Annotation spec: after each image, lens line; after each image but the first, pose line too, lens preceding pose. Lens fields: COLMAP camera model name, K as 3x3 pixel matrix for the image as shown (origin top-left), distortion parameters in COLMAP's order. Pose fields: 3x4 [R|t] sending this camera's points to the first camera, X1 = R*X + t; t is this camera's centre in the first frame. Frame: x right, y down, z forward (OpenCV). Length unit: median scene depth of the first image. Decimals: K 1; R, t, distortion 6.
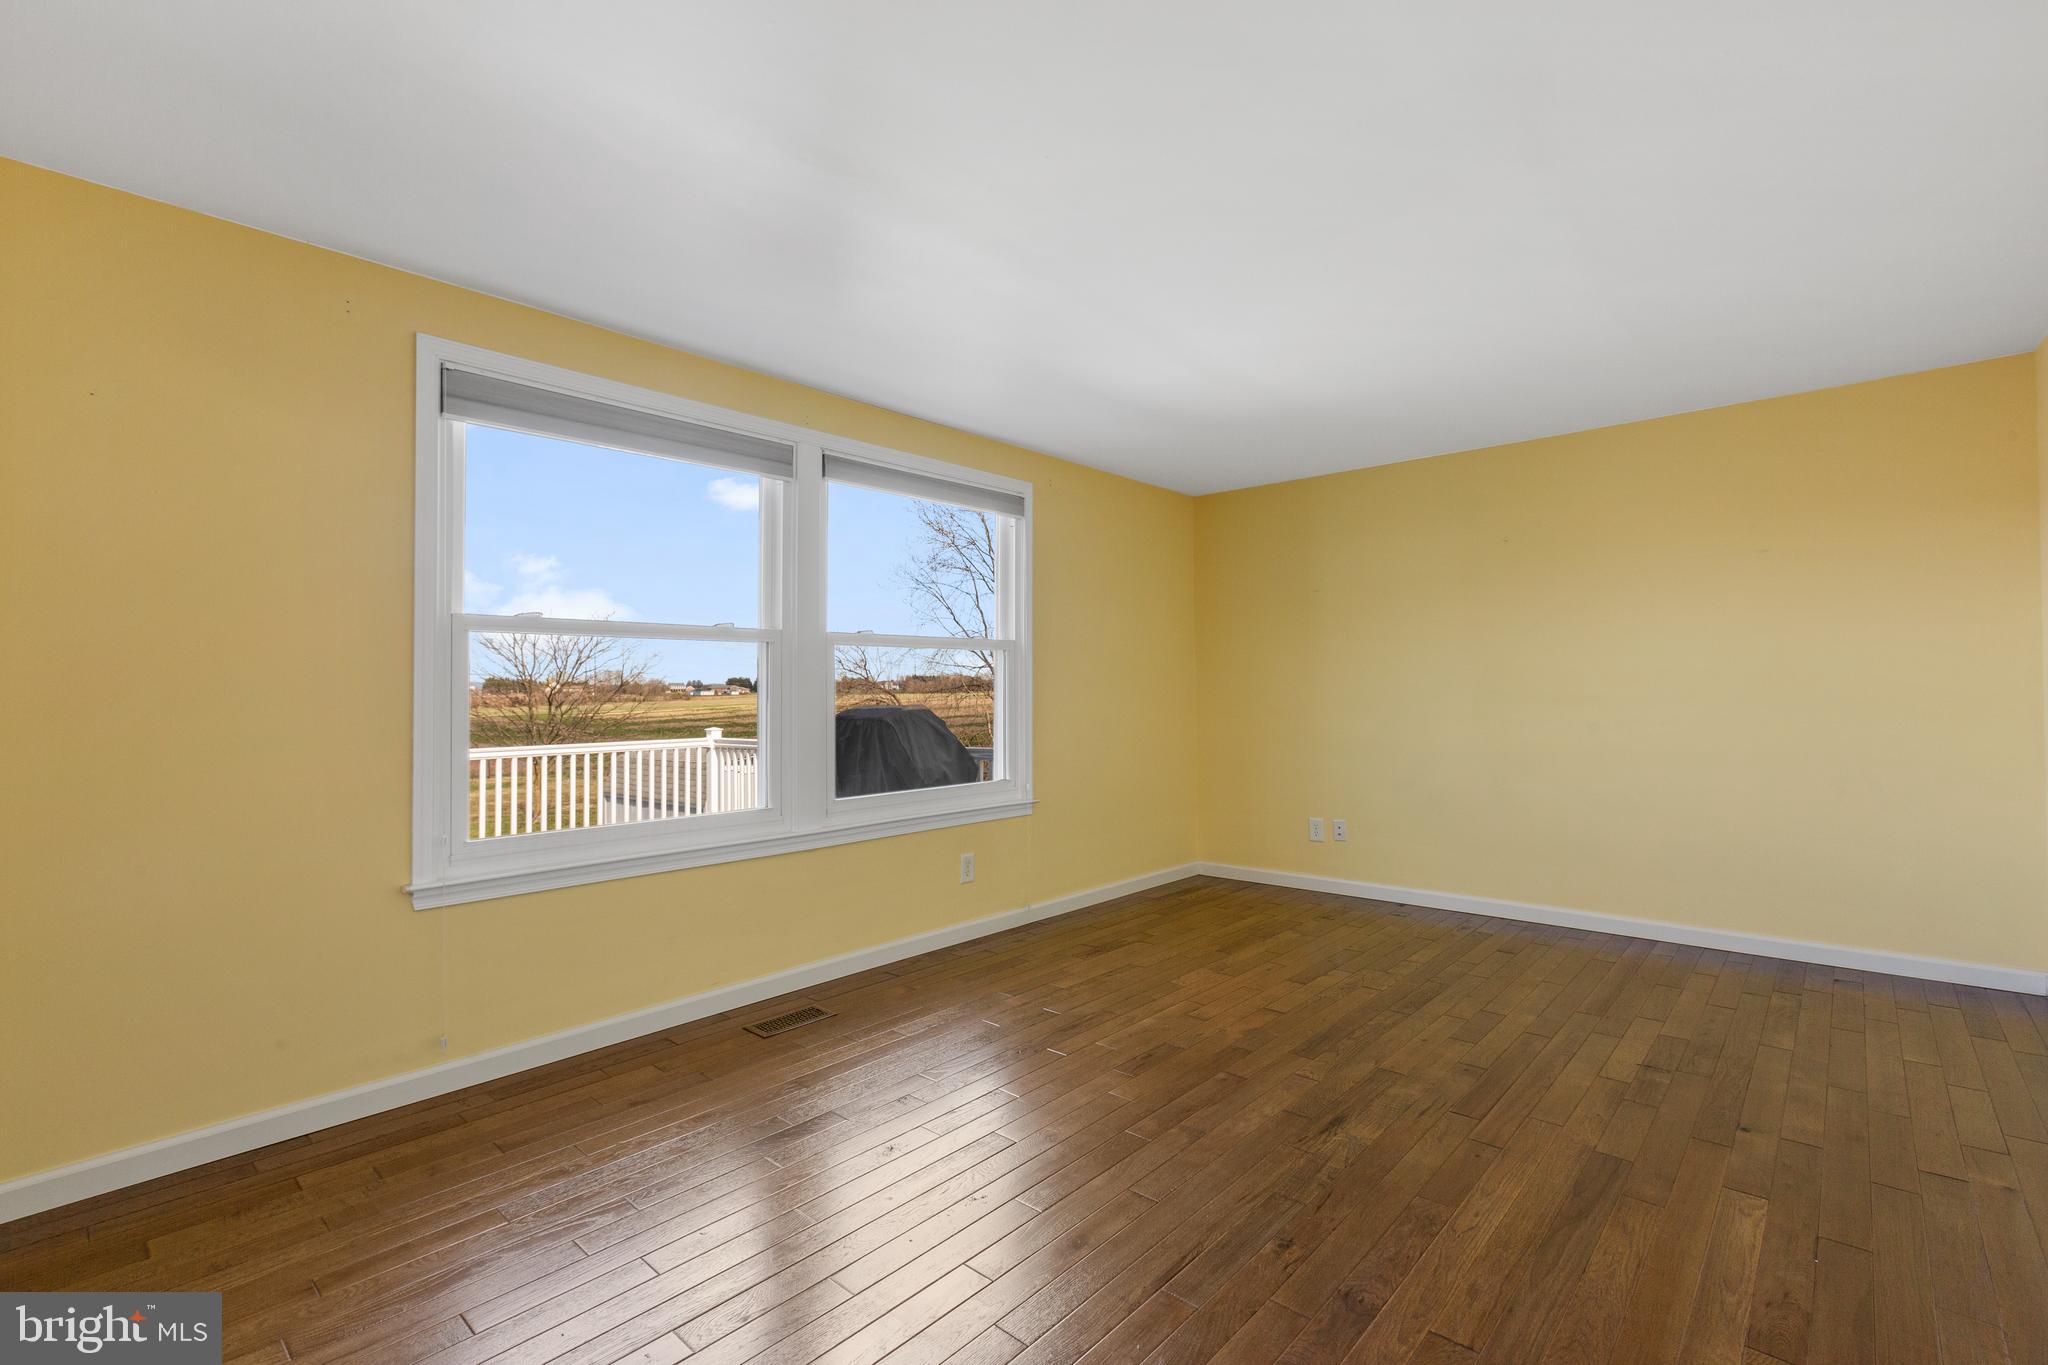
lens RADIAL K [[930.1, 0, 1019.6], [0, 930.1, 685.9], [0, 0, 1]] dist [0.002004, 0.000607]
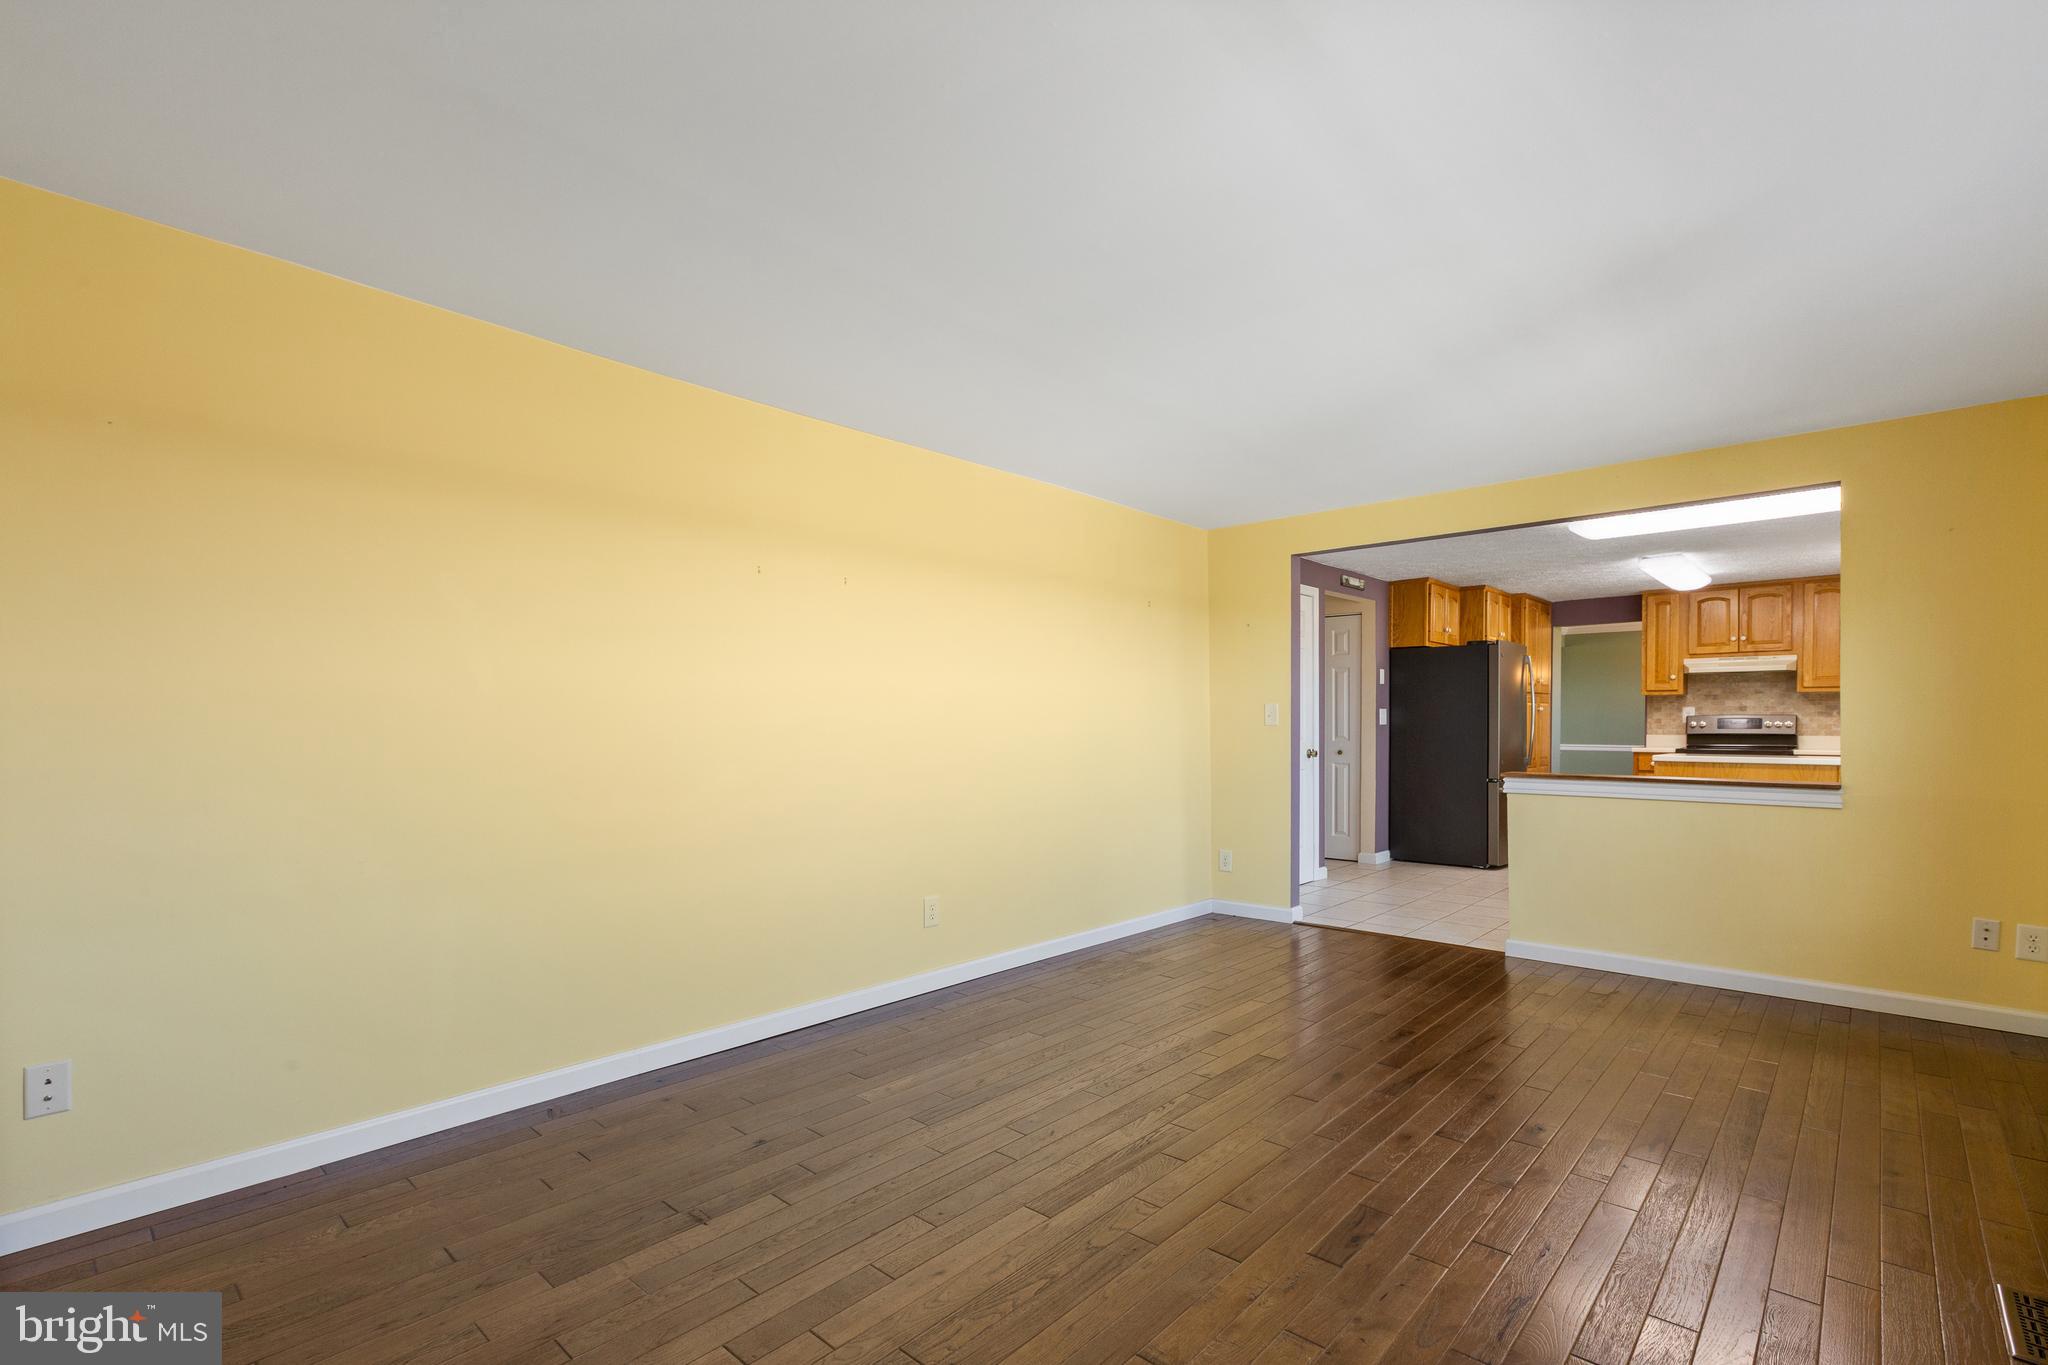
lens RADIAL K [[932.3, 0, 1032.0], [0, 932.3, 741.1], [0, 0, 1]] dist [-0.001016, -0.000114]
pose [[-0.999938, 0.011163, 0.000047, 0.262287], [0.011162, 0.999813, 0.015821, 0.001071], [0.000129, 0.015821, -0.999875, 1.173402]]
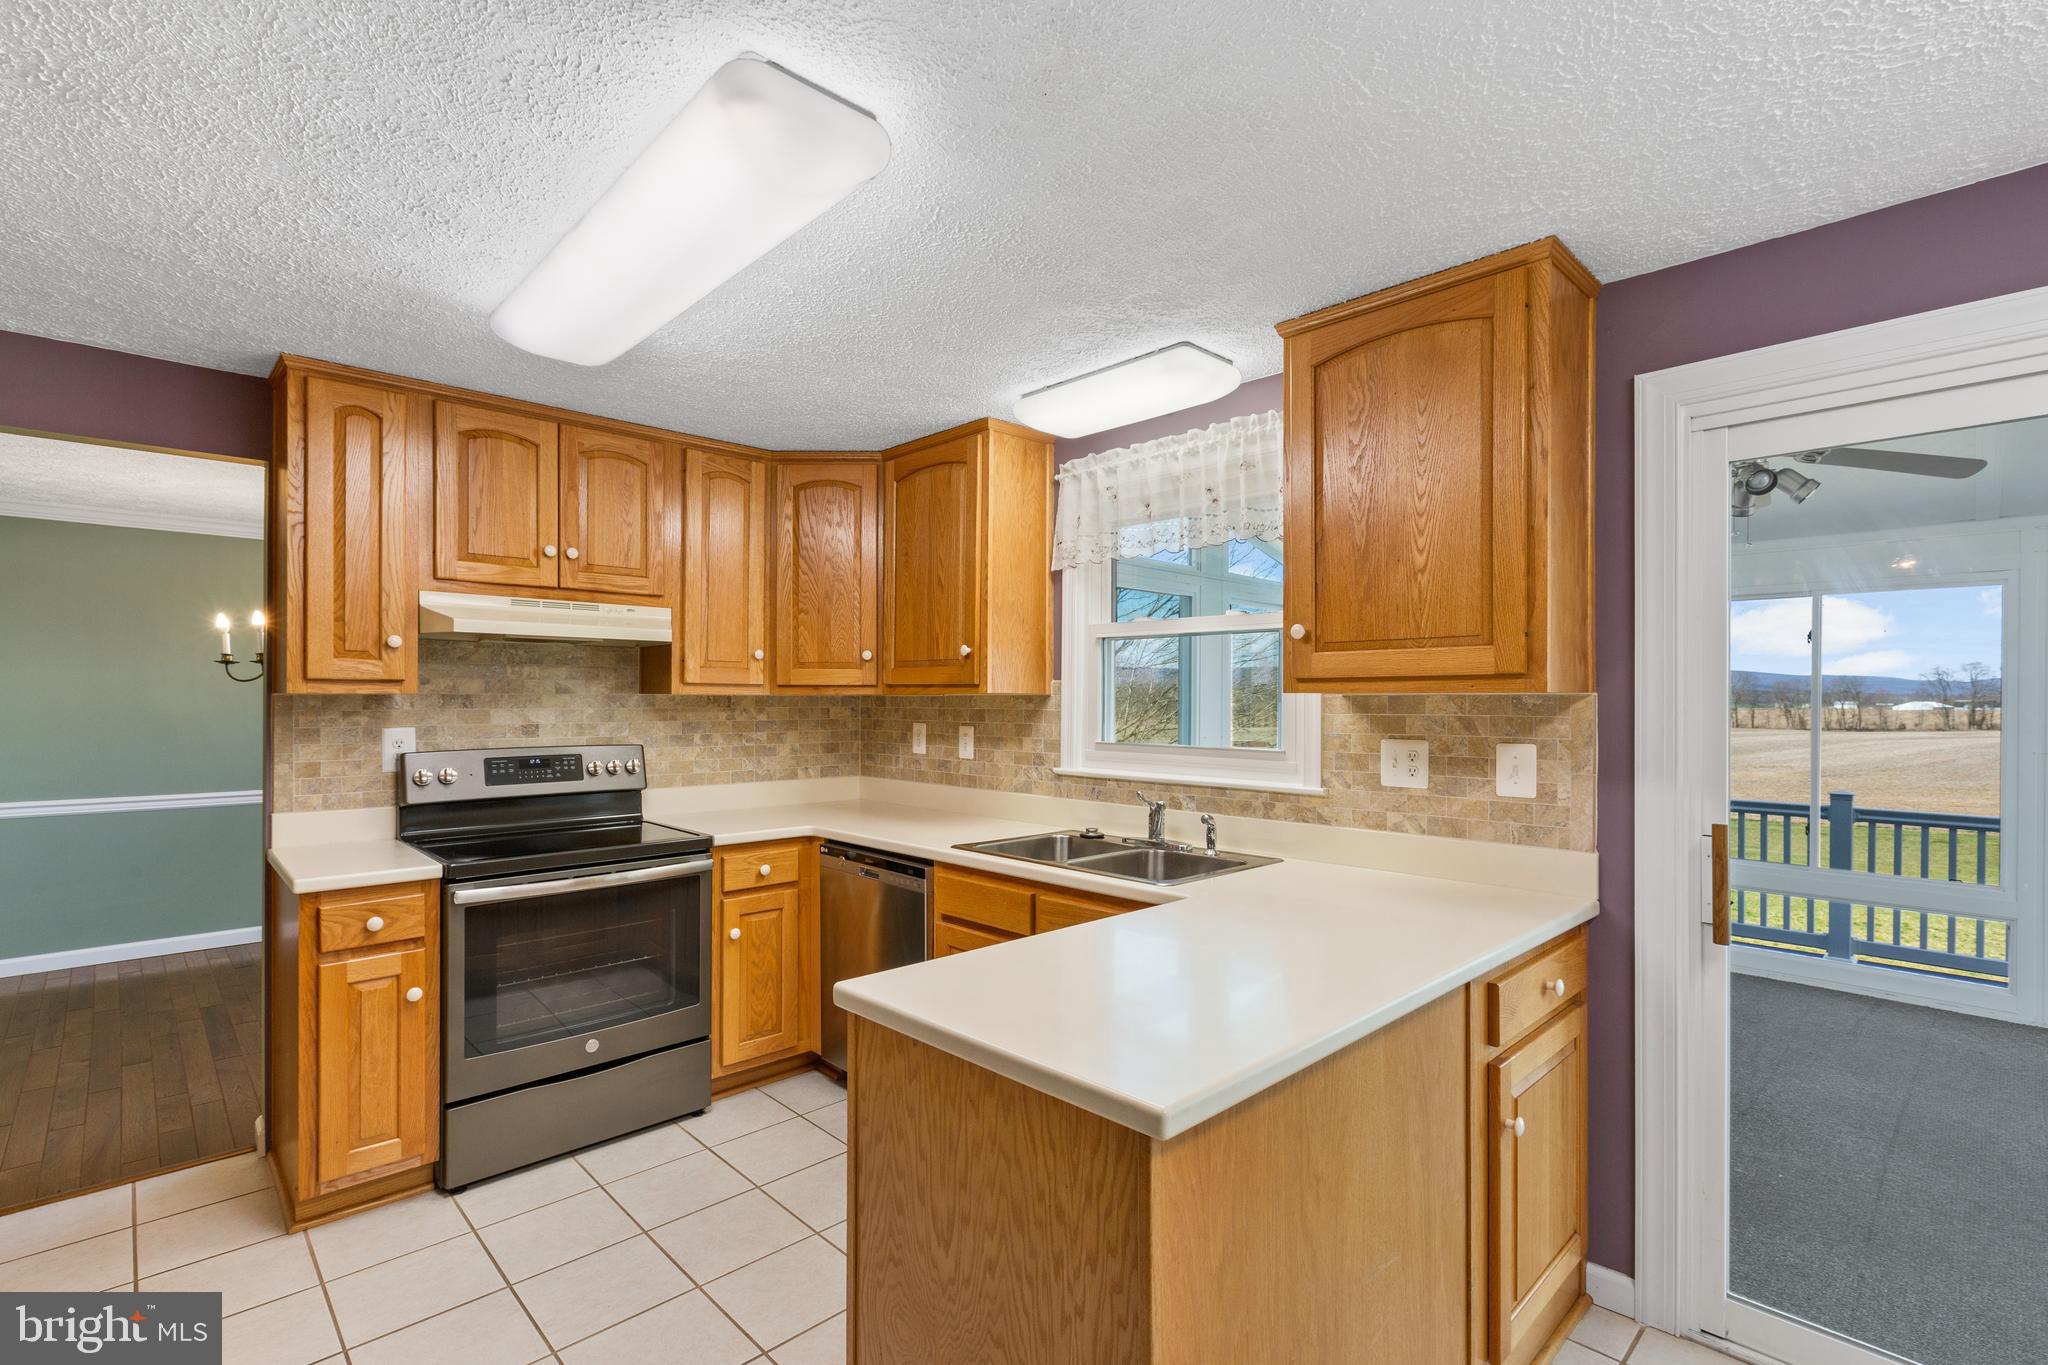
lens RADIAL K [[938.6, 0, 1025.3], [0, 938.6, 700.5], [0, 0, 1]] dist [-0.000954, 0.000637]
pose [[-0.065145, 0.012325, -0.997800, -0.453070], [0.001184, 0.999924, 0.012274, -0.053222], [0.997875, -0.000381, -0.065155, -0.288045]]
